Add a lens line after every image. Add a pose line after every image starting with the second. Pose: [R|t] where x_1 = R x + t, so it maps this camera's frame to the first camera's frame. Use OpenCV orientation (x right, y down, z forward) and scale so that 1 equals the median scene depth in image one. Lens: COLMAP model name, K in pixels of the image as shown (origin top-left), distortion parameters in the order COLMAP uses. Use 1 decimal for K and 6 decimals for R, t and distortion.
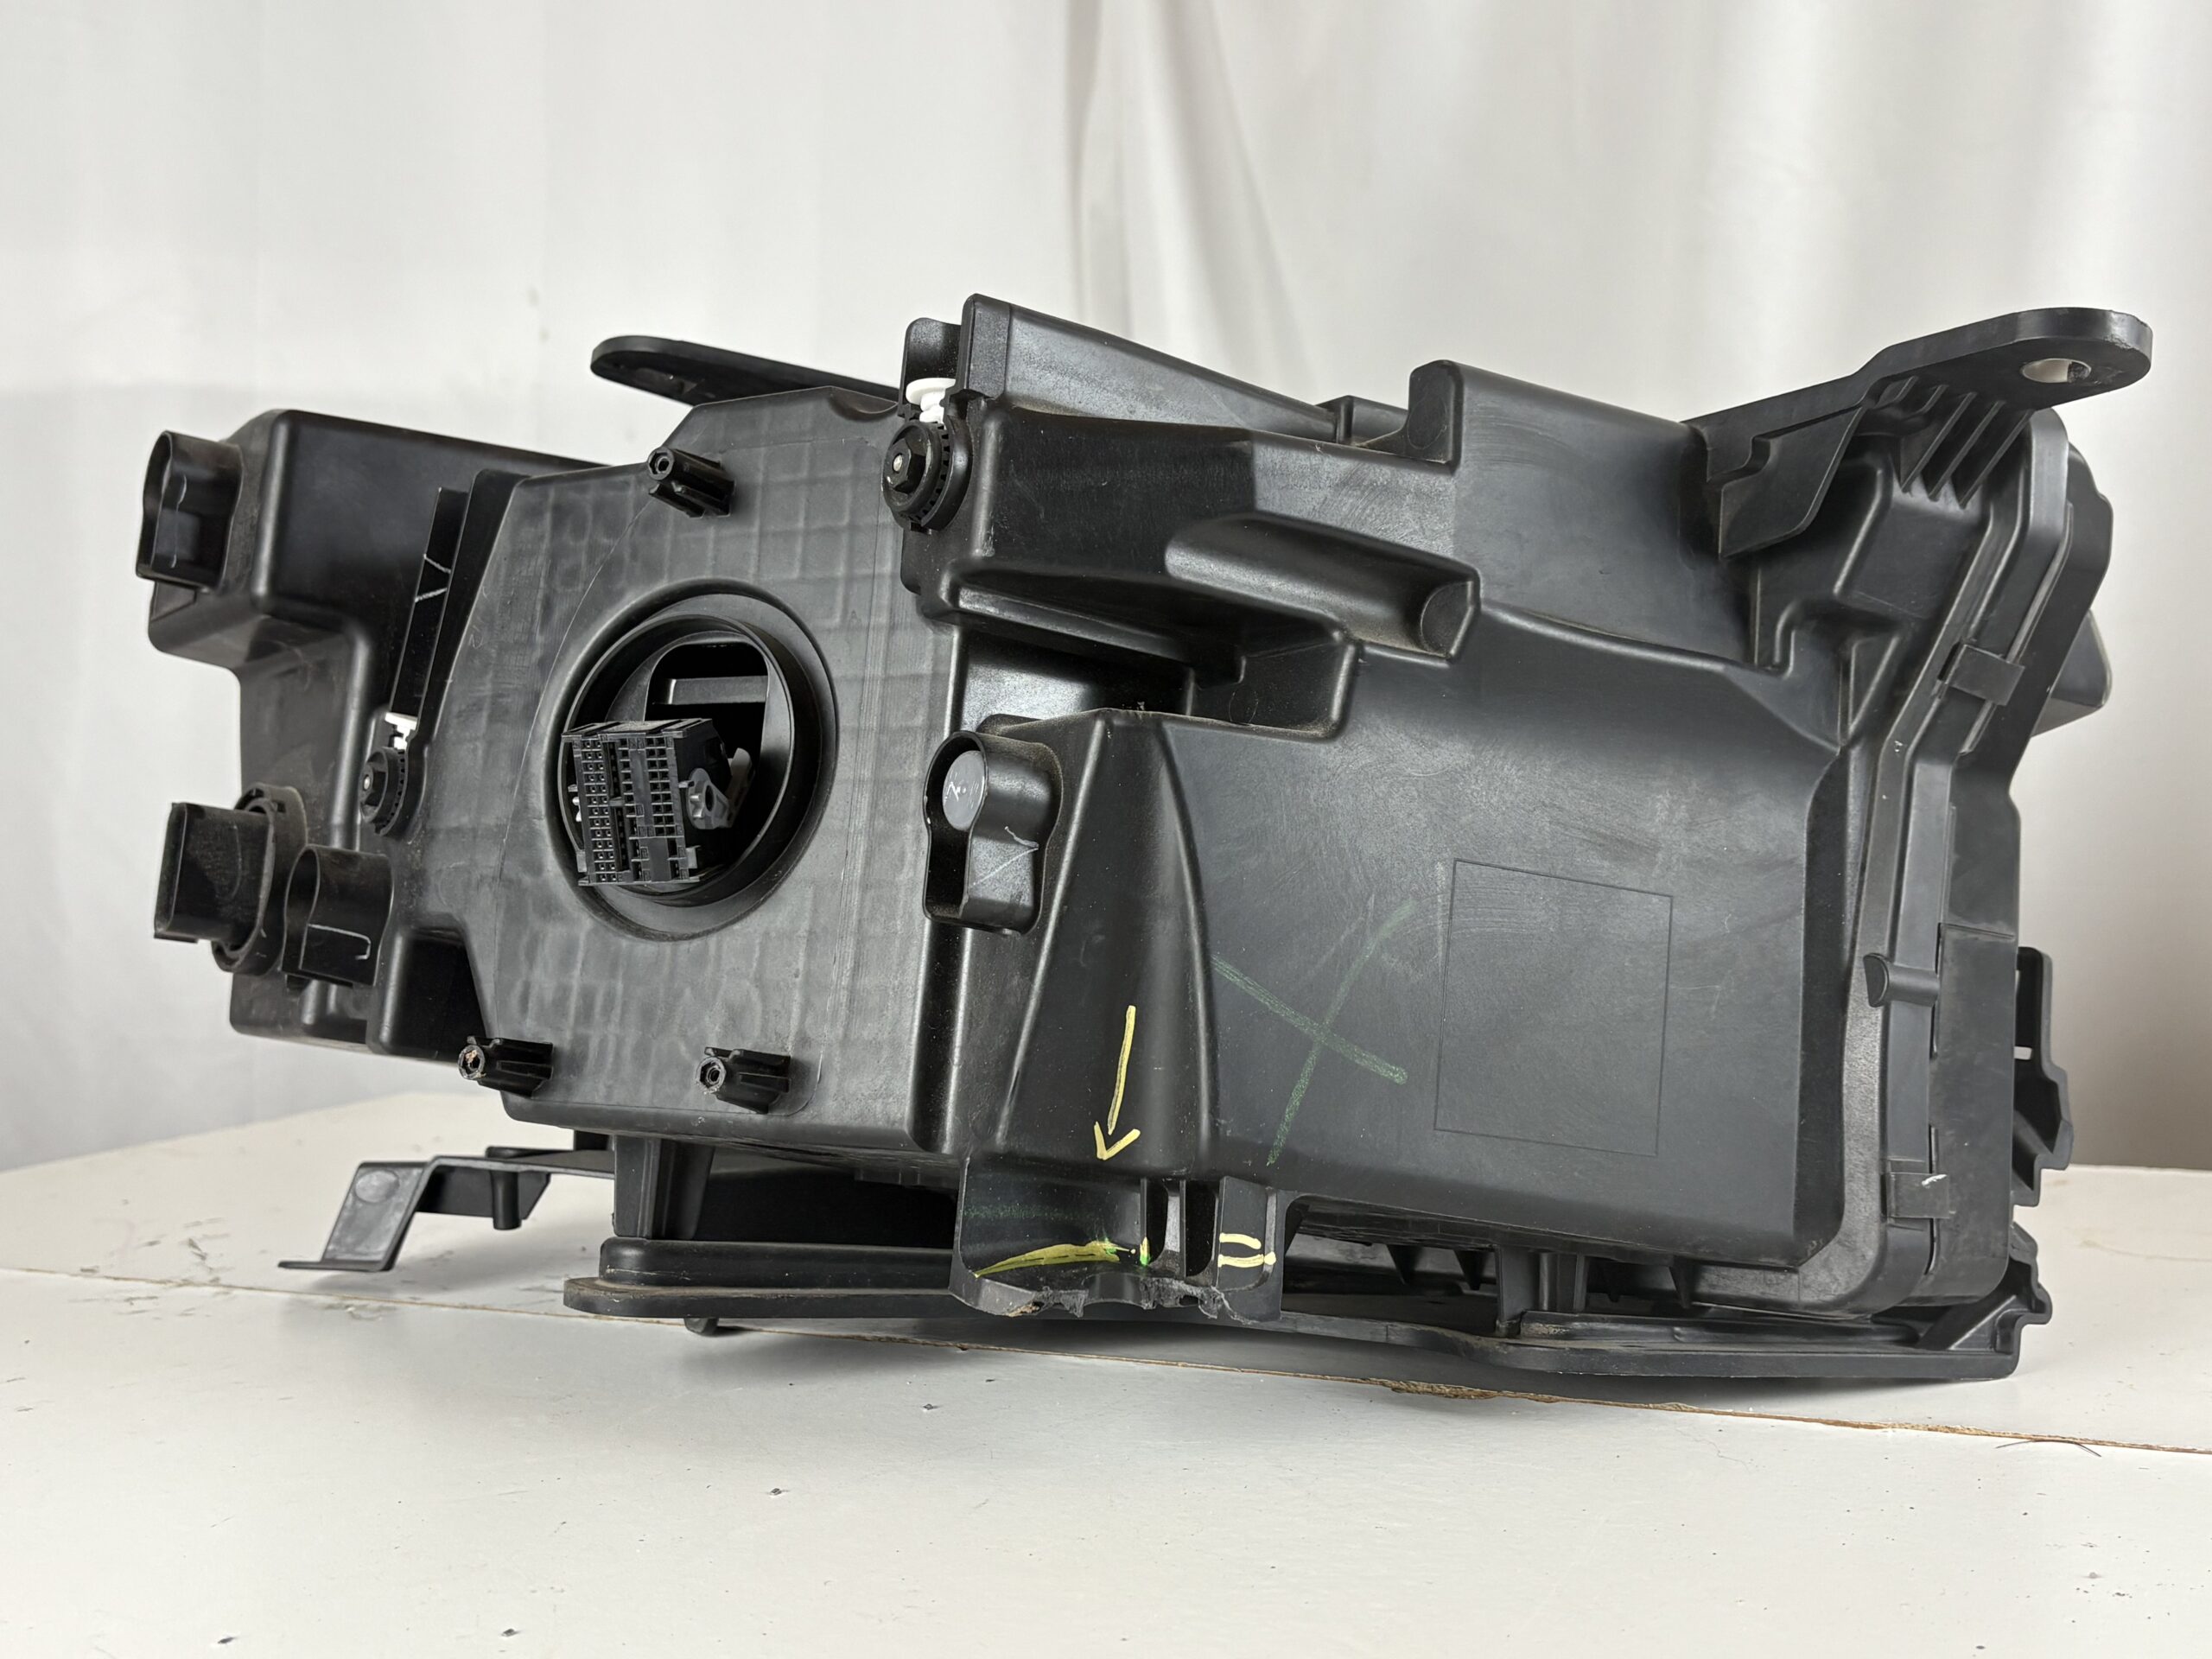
lens RADIAL K [[2272.0, 0, 1108.7], [0, 2272.0, 814.2], [0, 0, 1]] dist [0.069676, 0.000000]
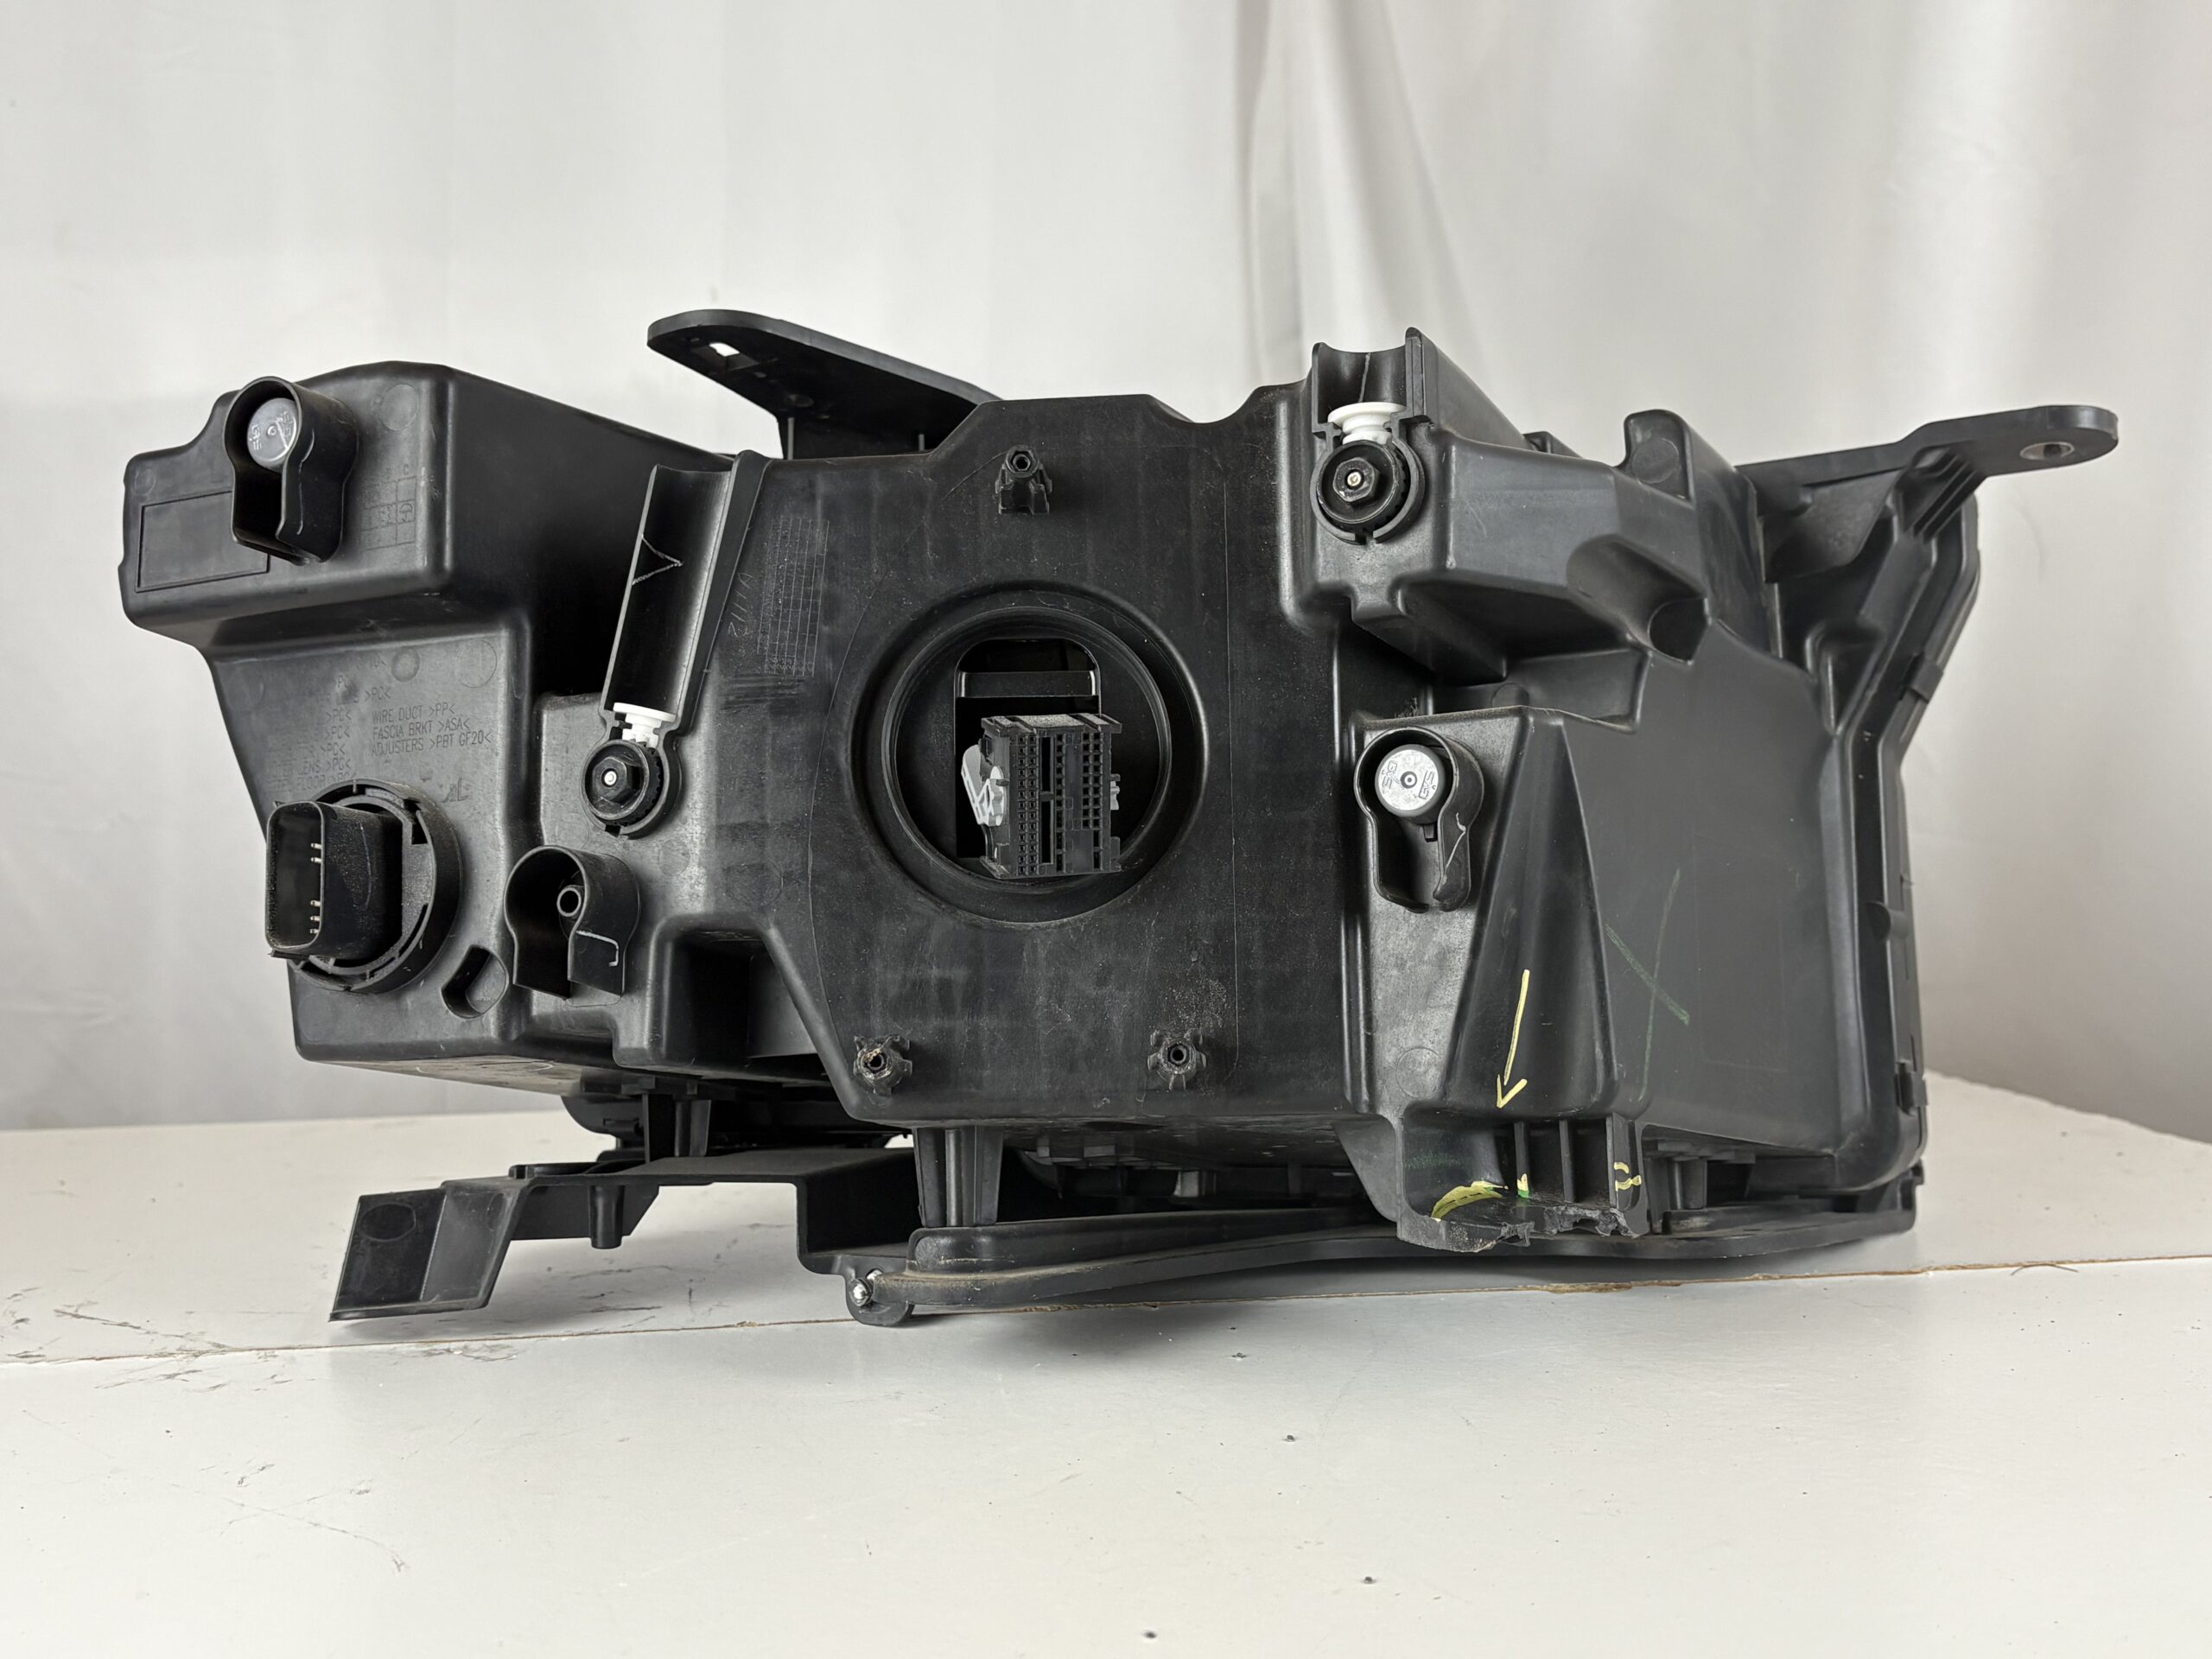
lens RADIAL K [[2272.0, 0, 1116.0], [0, 2272.0, 806.5], [0, 0, 1]] dist [0.069676, 0.000000]
pose [[0.893261, -0.016633, 0.449230, -0.648353], [0.013853, 0.999859, 0.009476, -0.009632], [-0.449325, -0.002241, 0.893366, 0.078442]]
